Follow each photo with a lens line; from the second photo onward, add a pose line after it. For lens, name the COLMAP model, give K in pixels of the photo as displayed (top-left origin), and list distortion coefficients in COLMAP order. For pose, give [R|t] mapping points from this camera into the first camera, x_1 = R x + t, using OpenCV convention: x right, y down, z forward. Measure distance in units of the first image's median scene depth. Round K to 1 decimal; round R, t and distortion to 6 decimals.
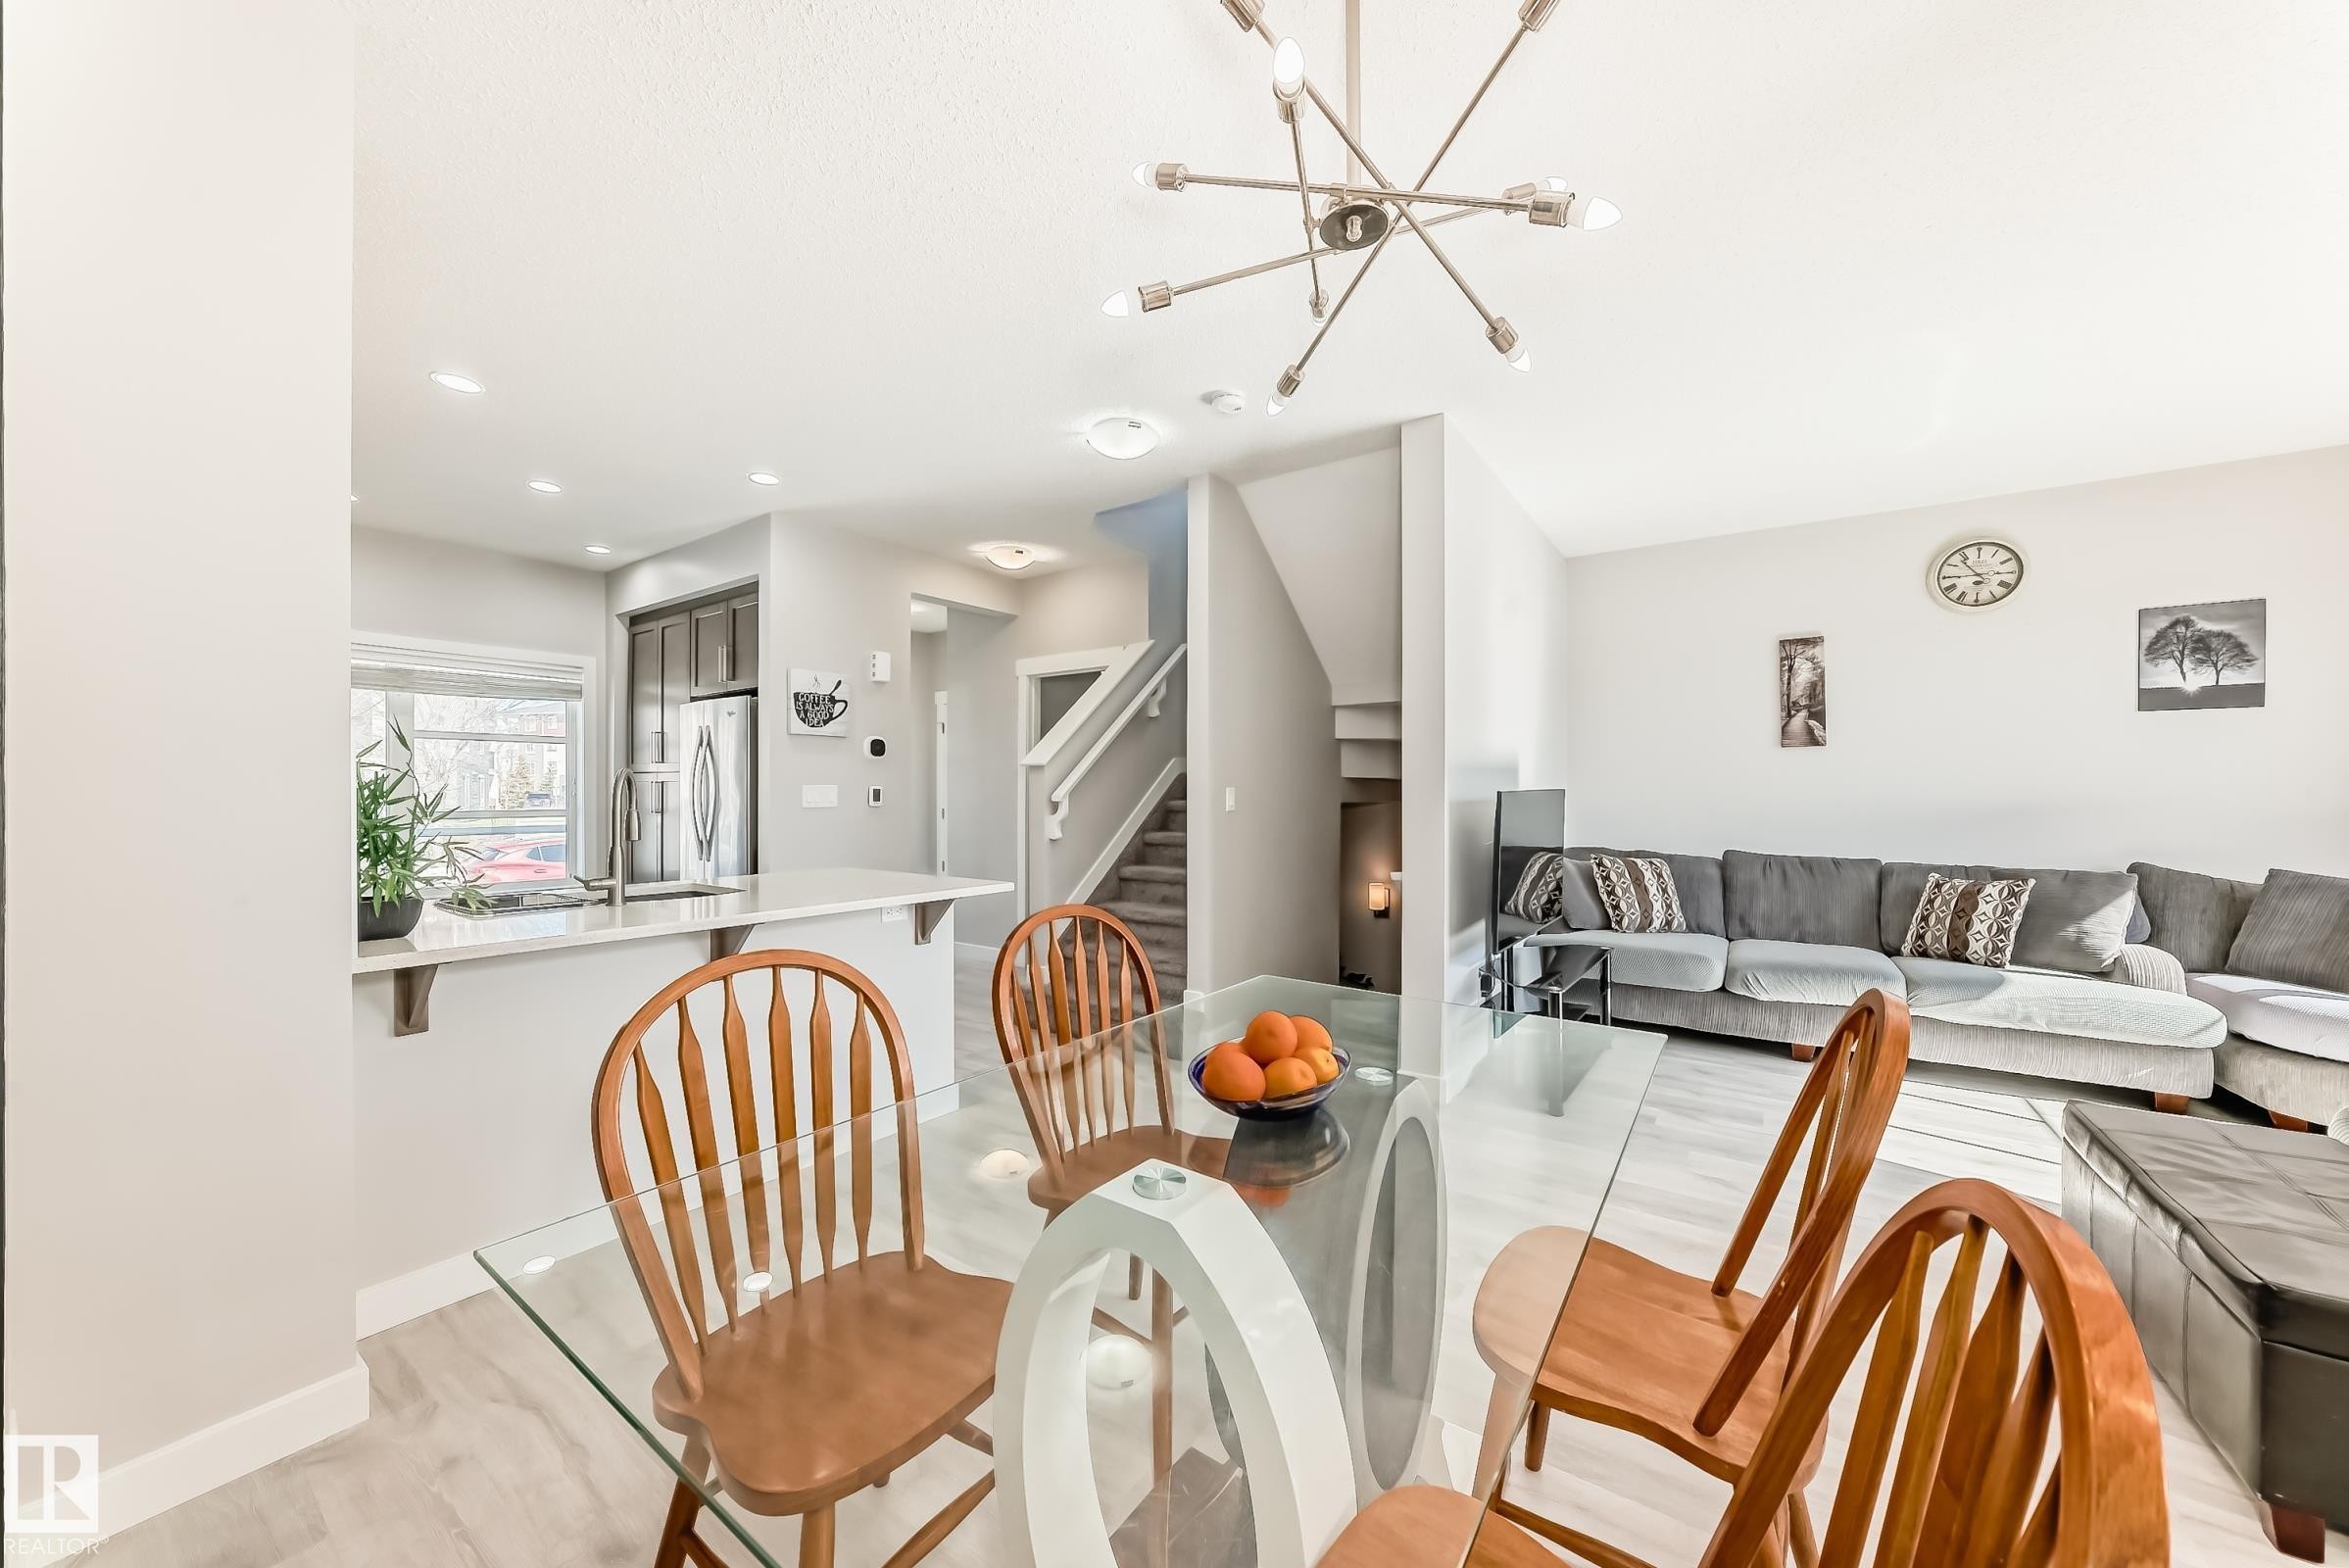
lens RADIAL K [[835.6, 0, 1169.1], [0, 835.6, 793.2], [0, 0, 1]] dist [-0.020438, 0.005274]
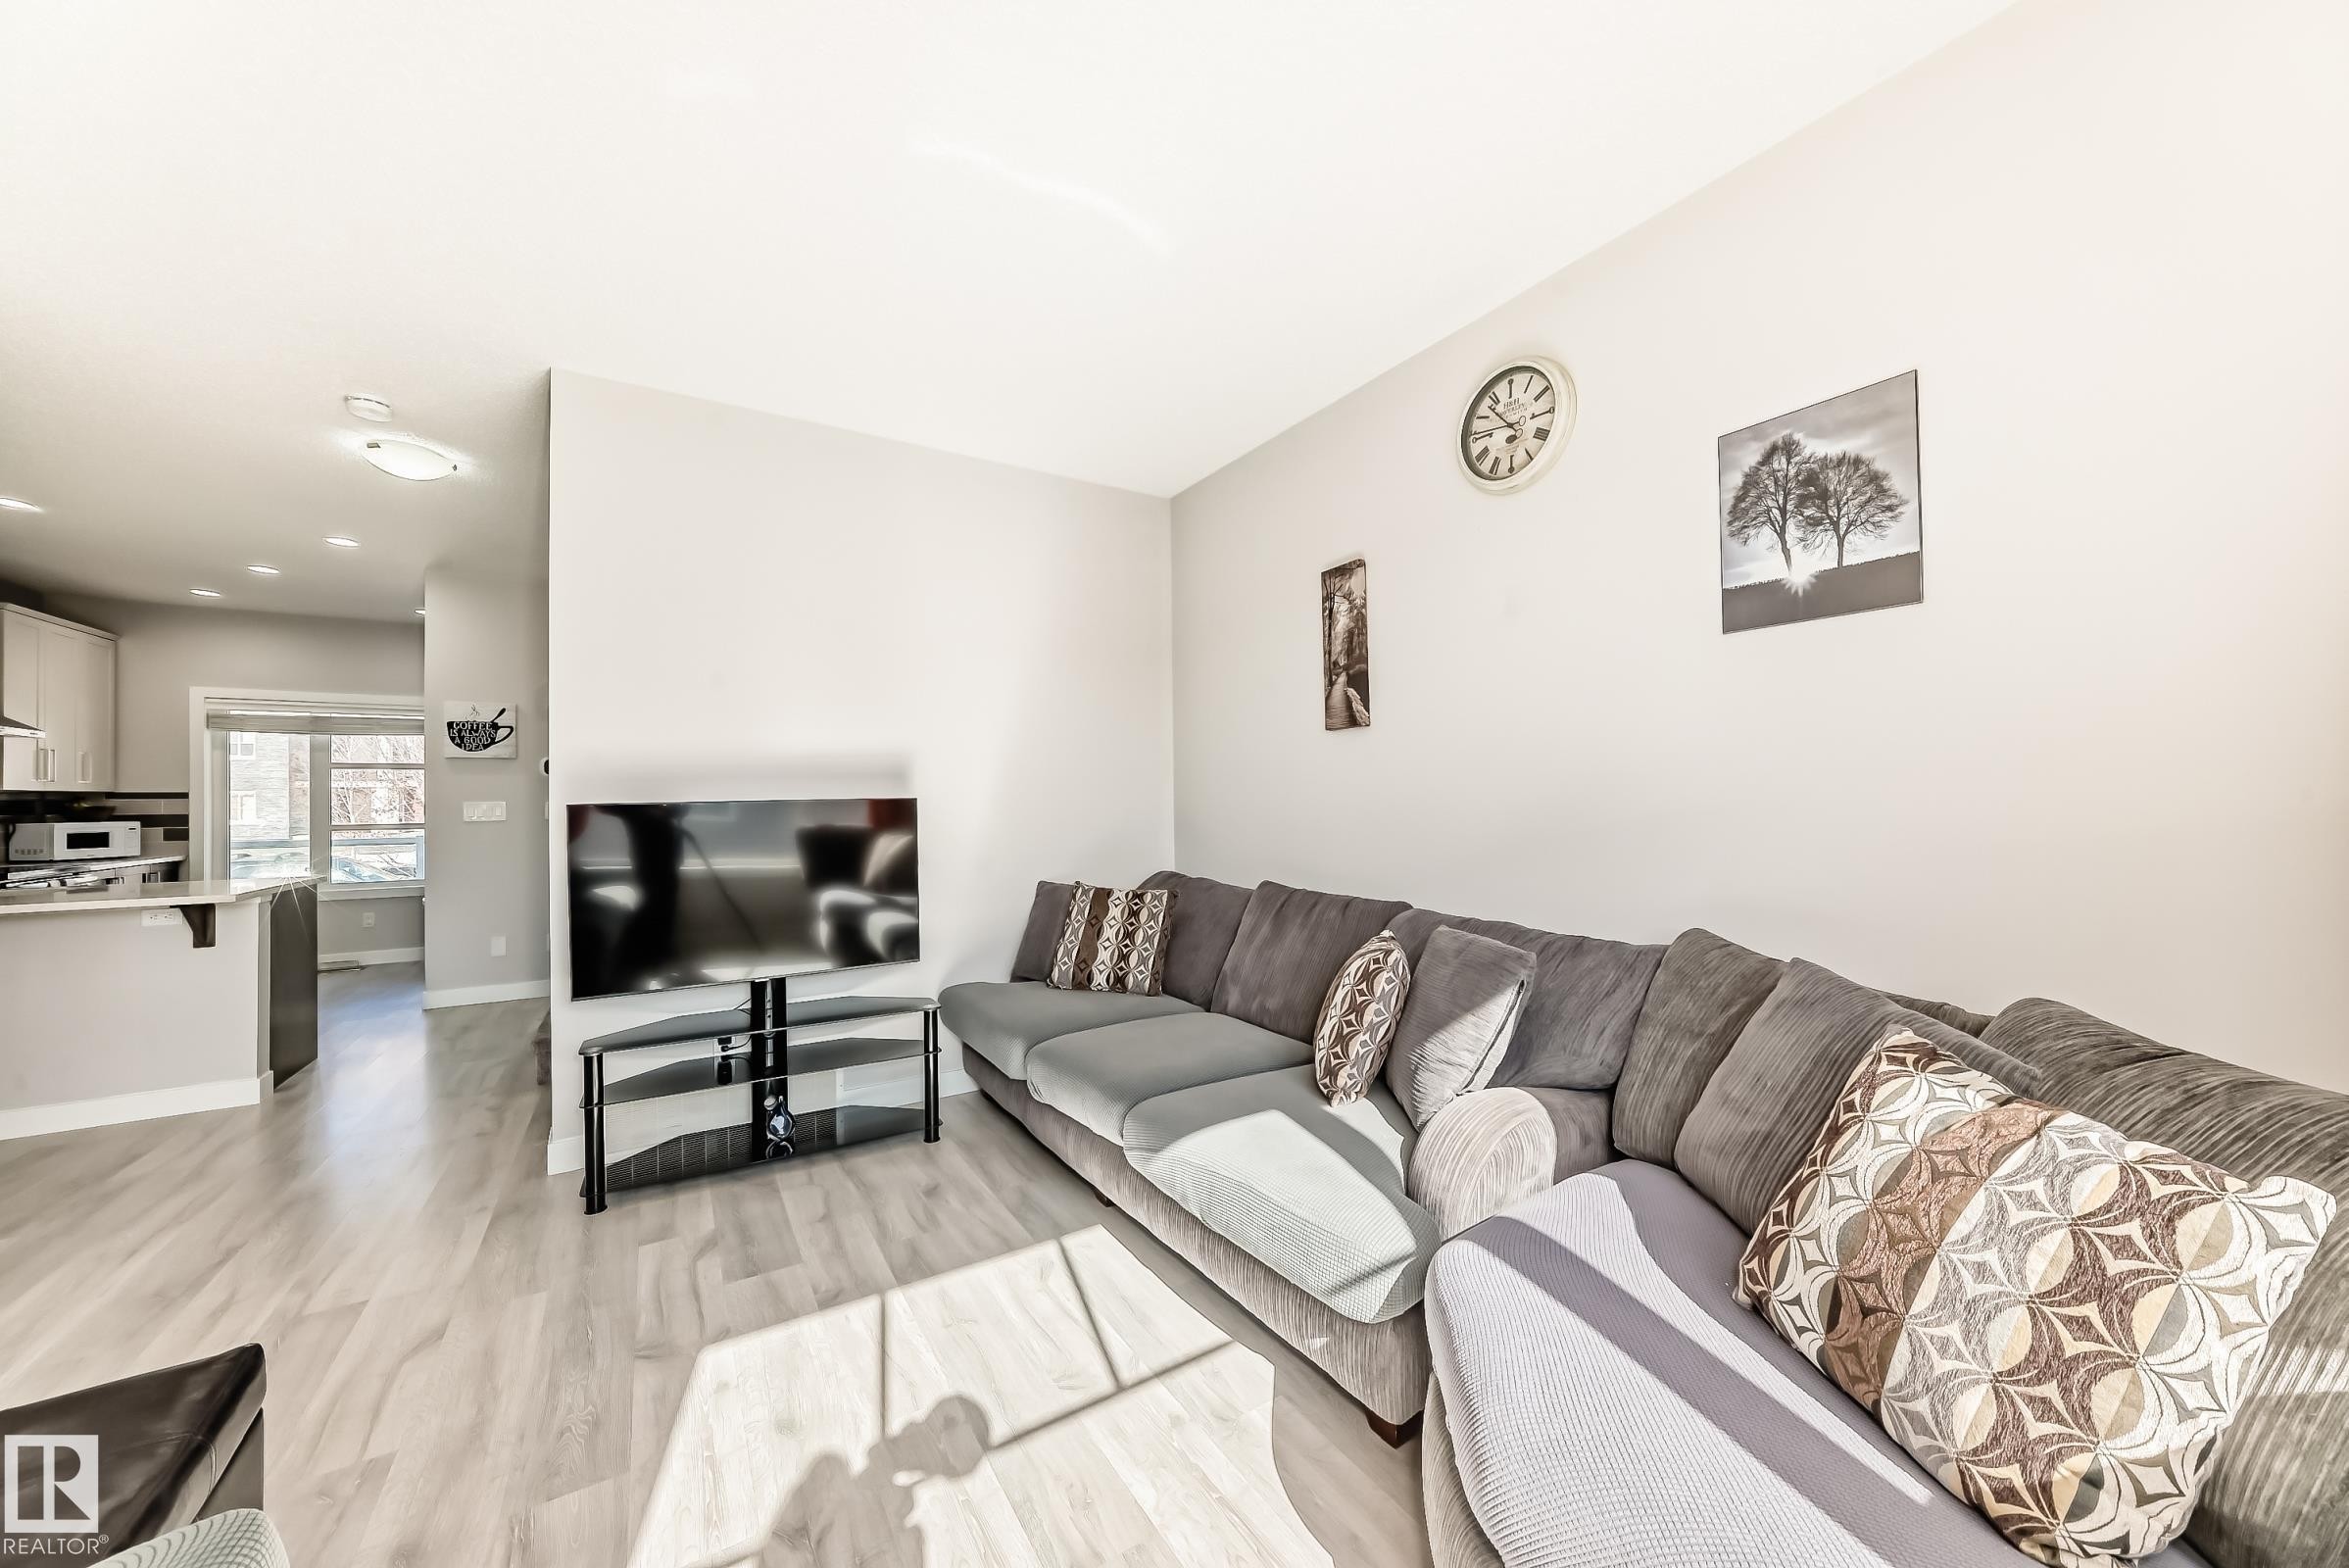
lens RADIAL K [[835.6, 0, 1185.7], [0, 835.6, 791.3], [0, 0, 1]] dist [-0.020438, 0.005274]
pose [[0.925263, -0.015854, -0.378995, 0.945770], [0.012335, 0.999855, -0.011712, 0.000638], [0.379126, 0.006162, 0.925325, 0.347755]]
